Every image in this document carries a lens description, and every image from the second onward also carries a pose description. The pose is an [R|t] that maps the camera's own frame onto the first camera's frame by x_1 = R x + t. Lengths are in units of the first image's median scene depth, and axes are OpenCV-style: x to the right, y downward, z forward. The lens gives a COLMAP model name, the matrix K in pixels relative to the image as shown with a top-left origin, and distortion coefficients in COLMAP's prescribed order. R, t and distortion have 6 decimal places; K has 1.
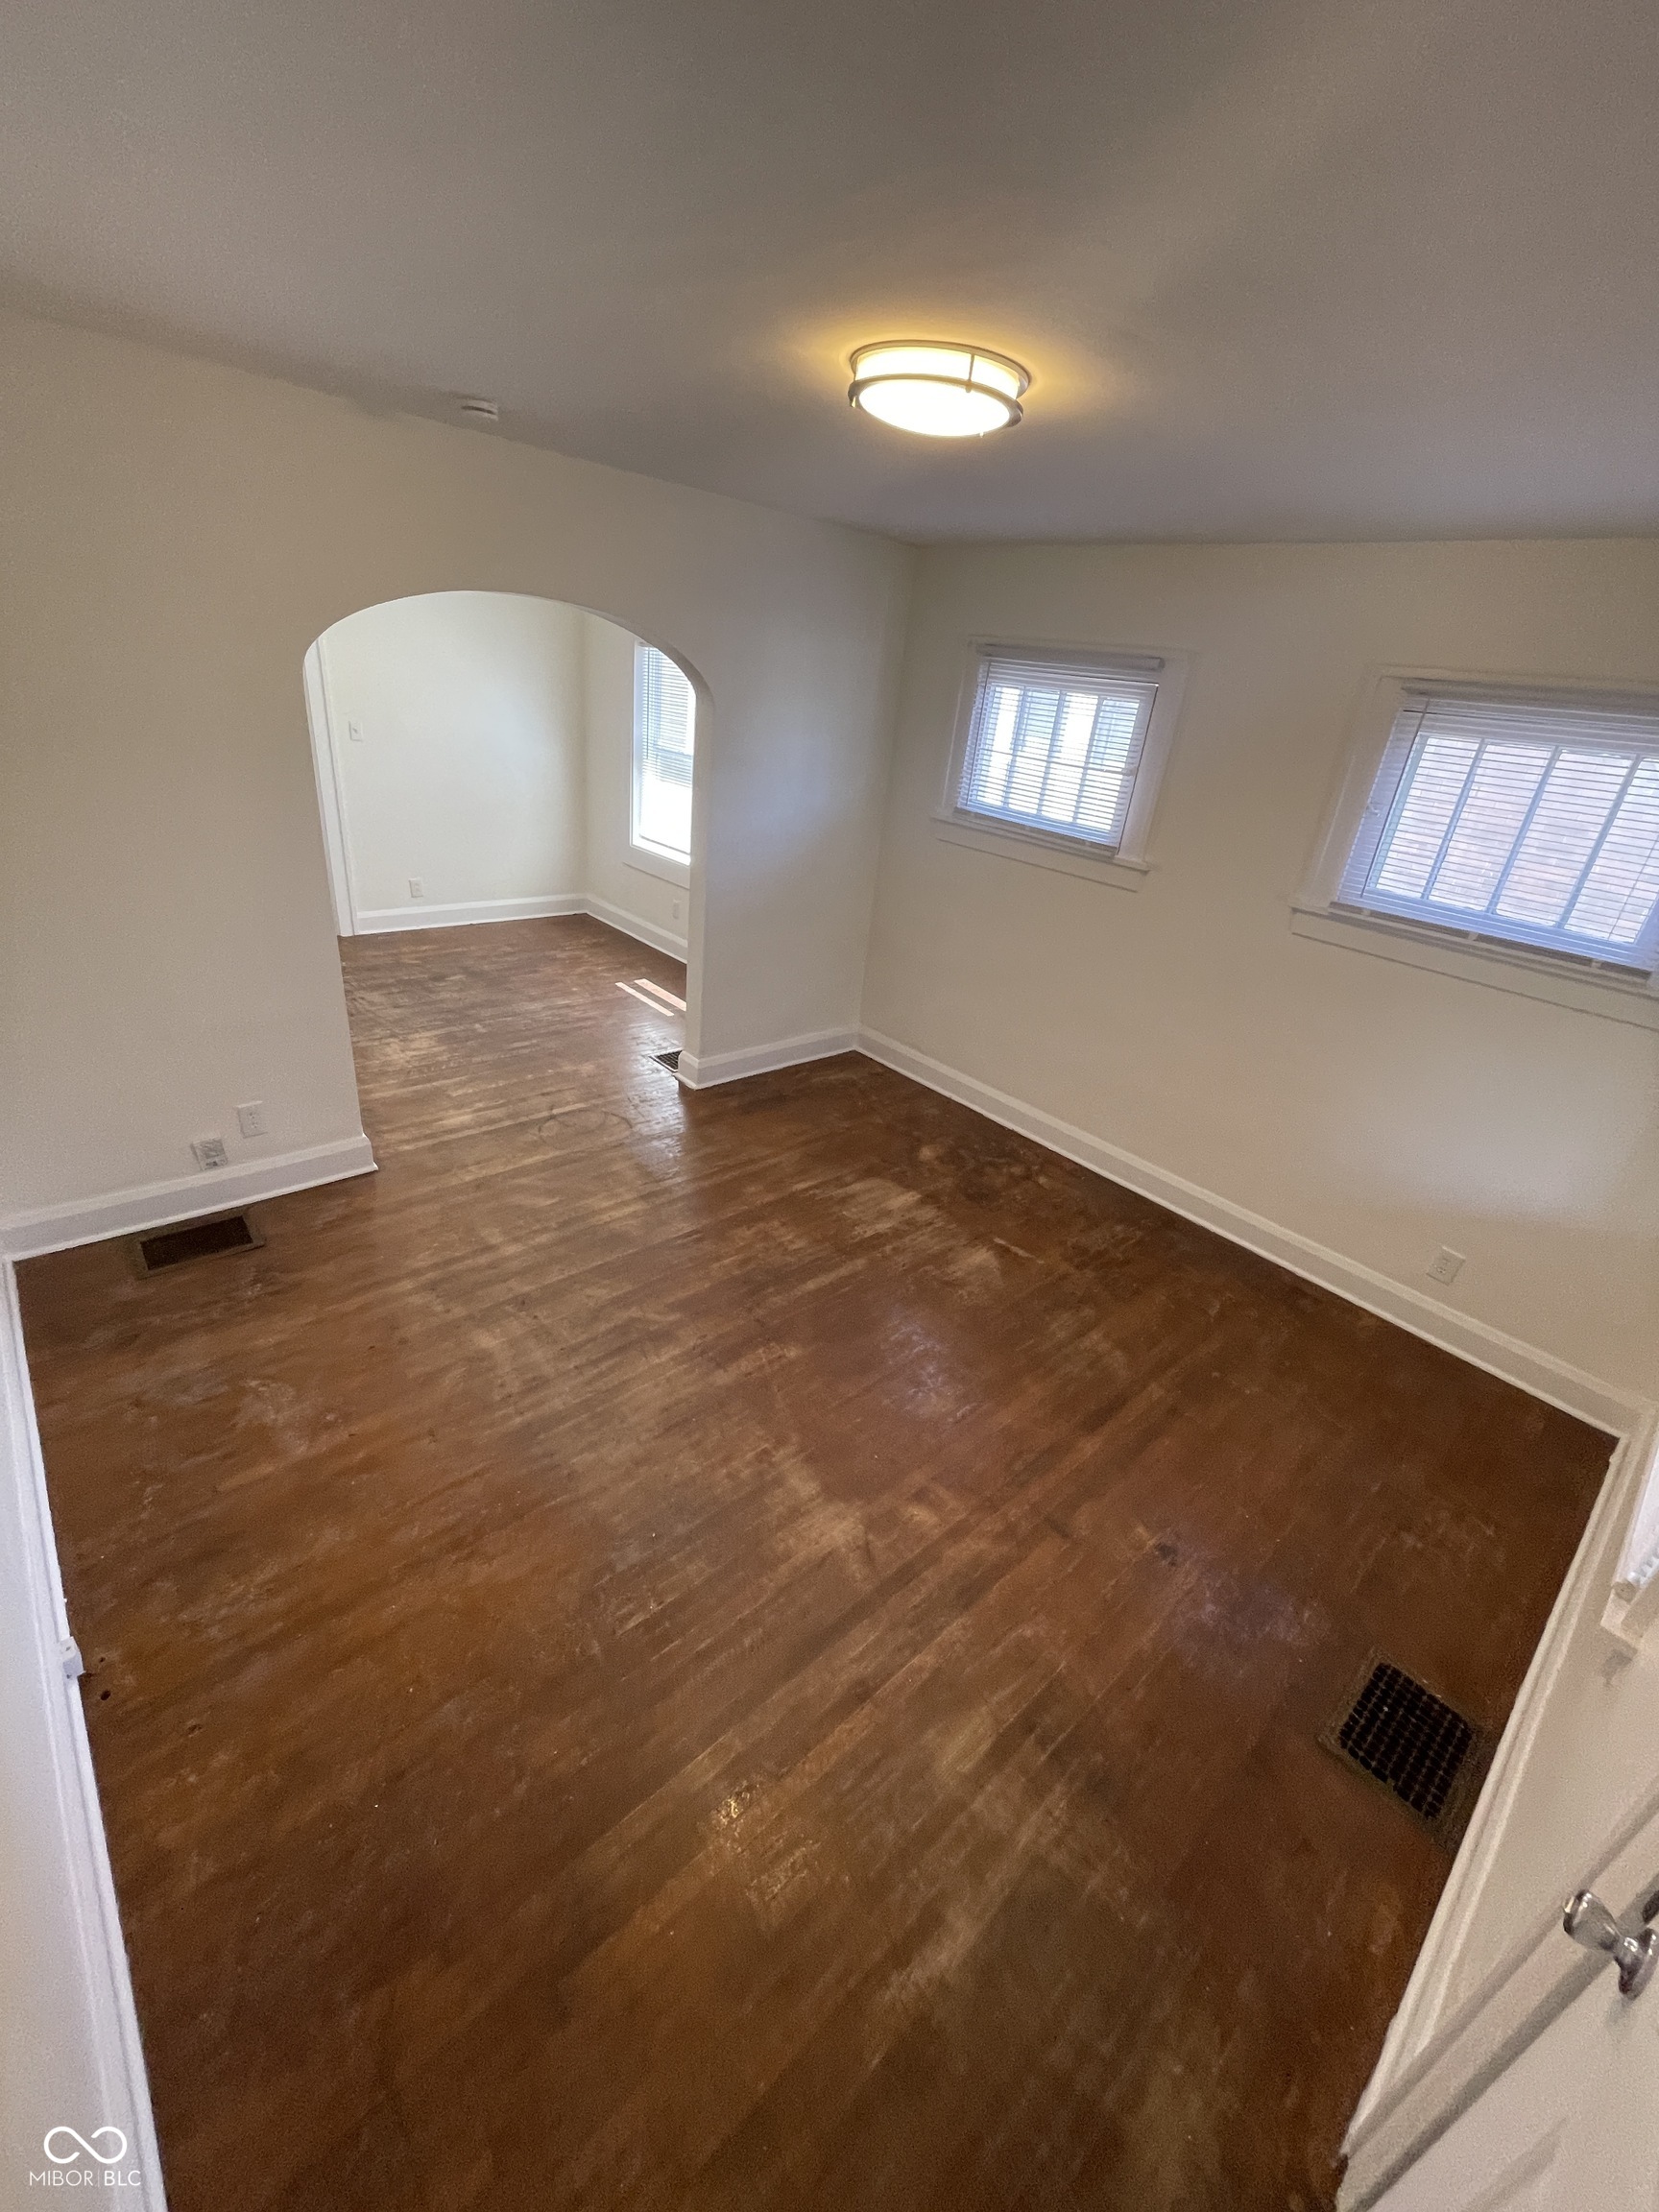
lens RADIAL K [[894.9, 0, 833.4], [0, 894.9, 1087.4], [0, 0, 1]] dist [-0.003091, -0.000430]
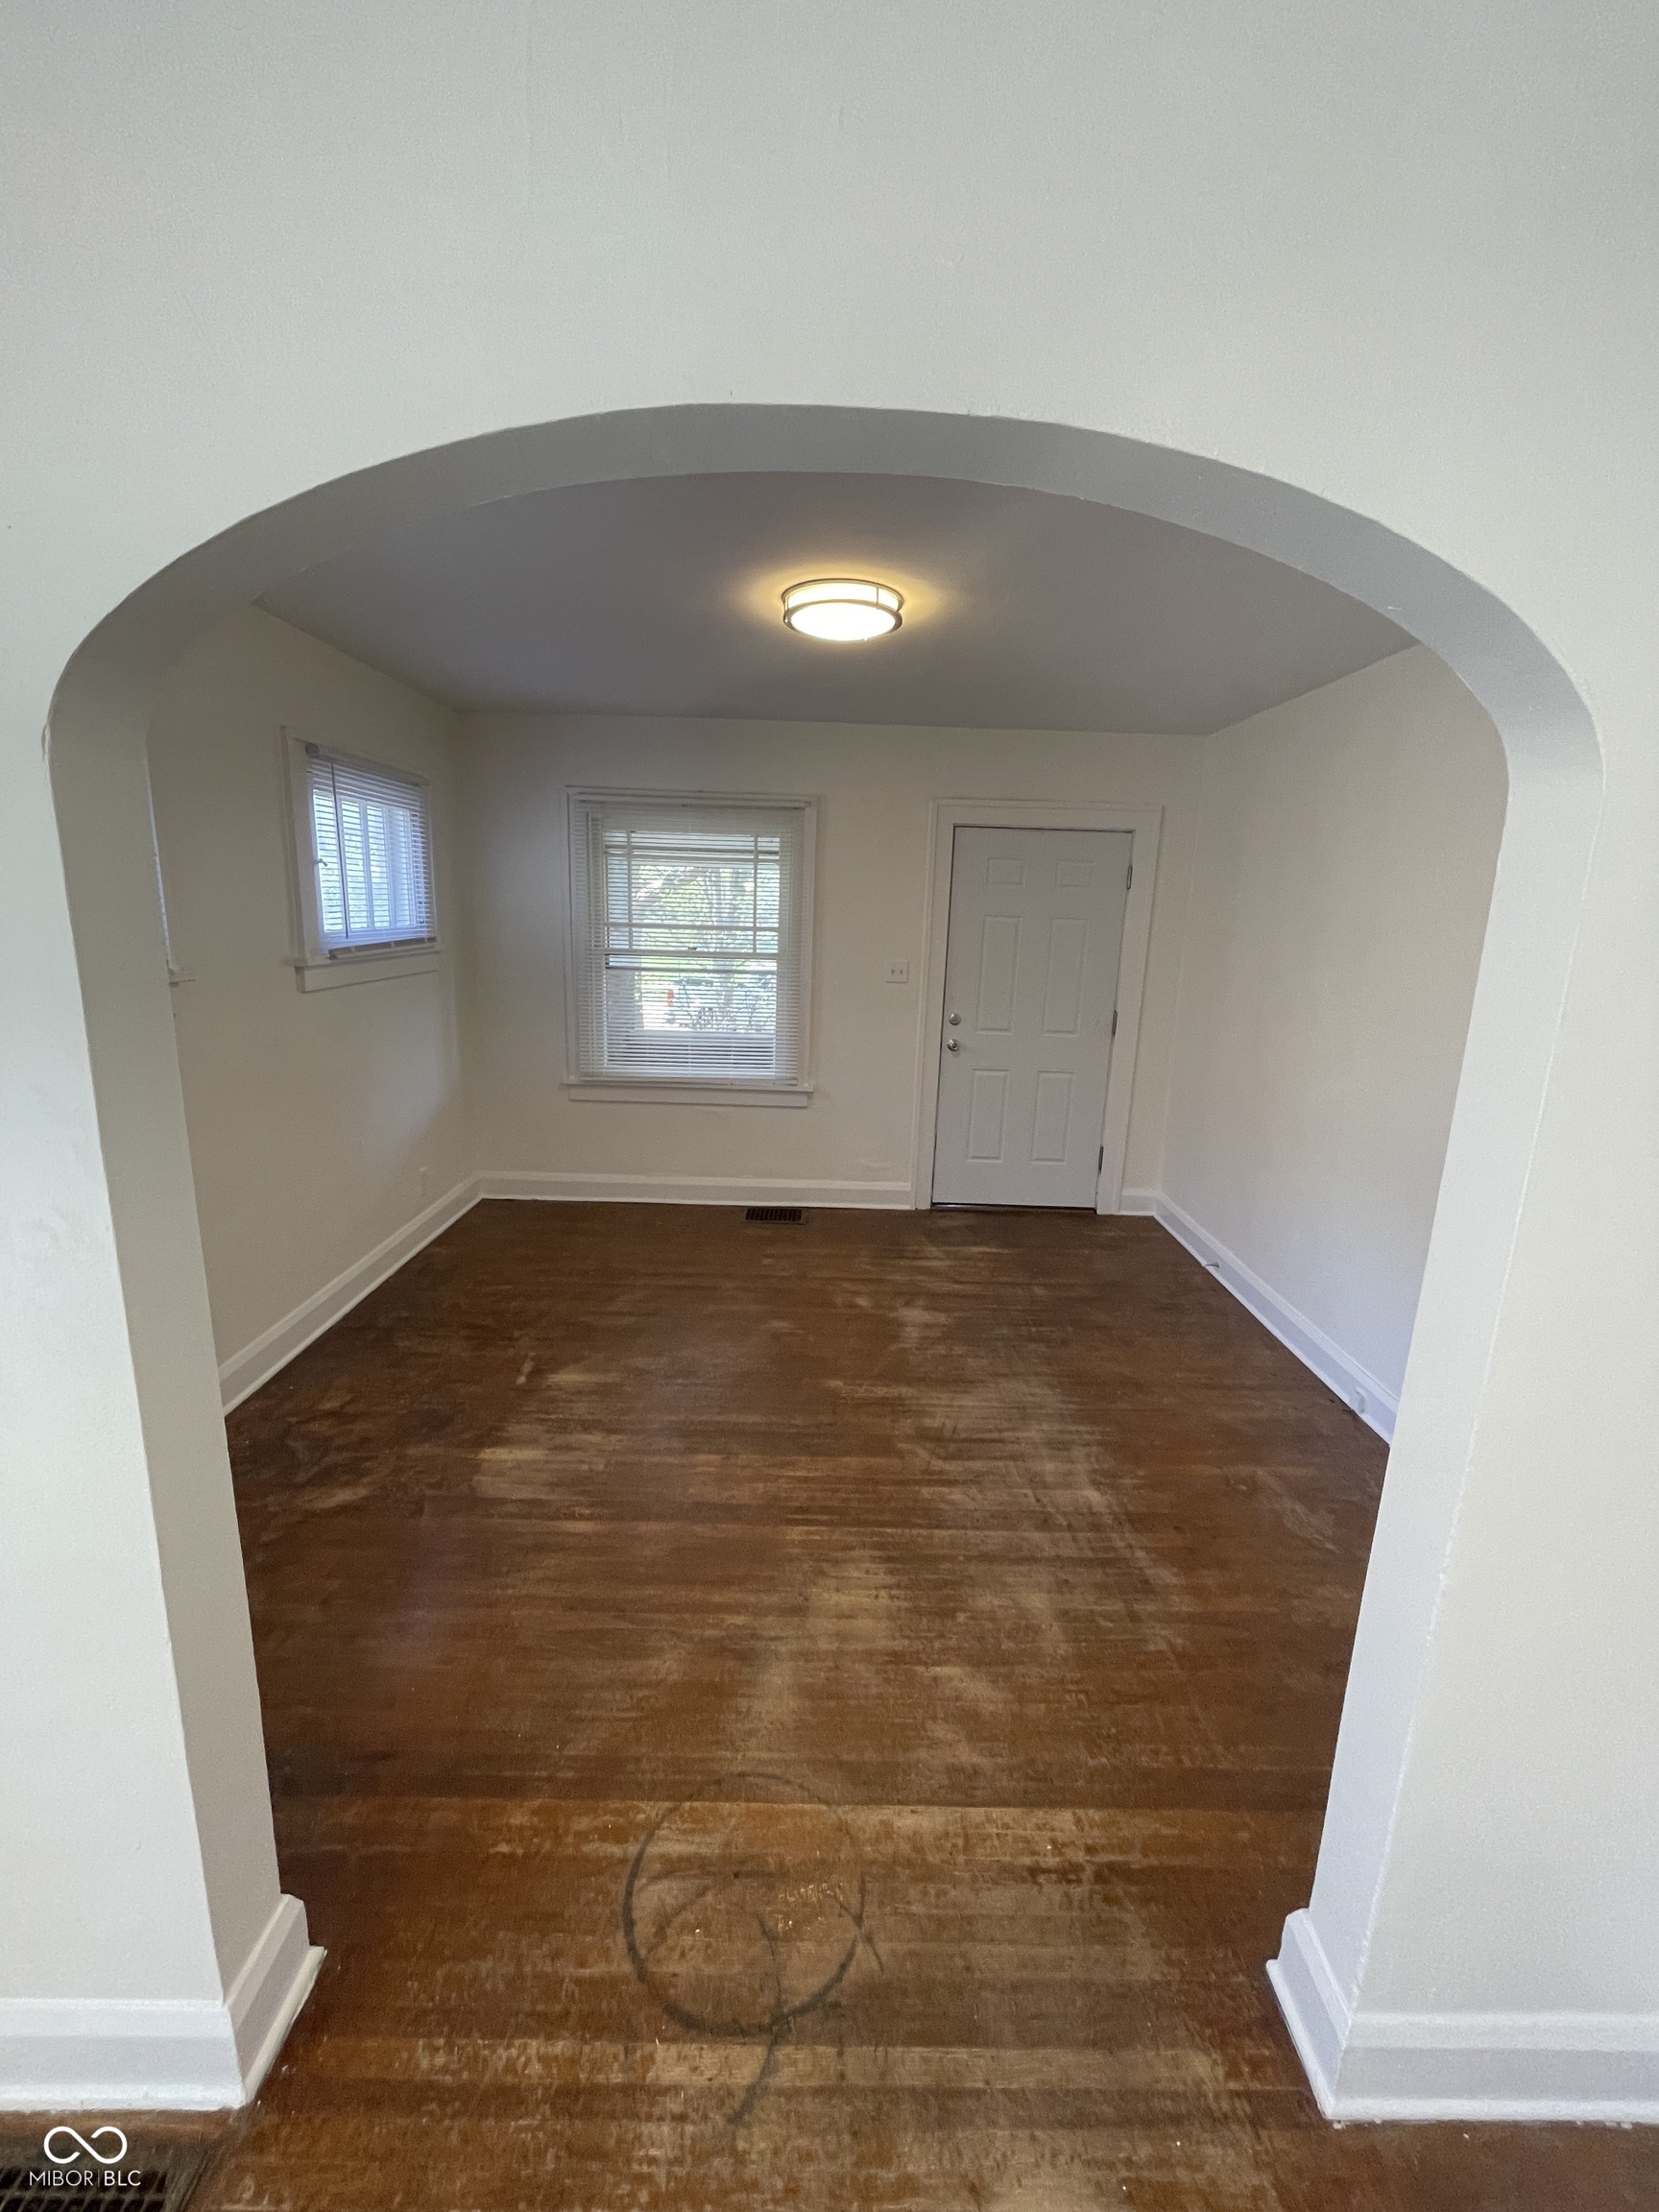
lens RADIAL K [[894.9, 0, 835.9], [0, 894.9, 1096.8], [0, 0, 1]] dist [-0.003091, -0.000430]
pose [[-0.737971, -0.265741, 0.620307, -0.452827], [0.178276, 0.809774, 0.559002, -0.432397], [-0.650859, 0.523113, -0.550214, 1.012709]]
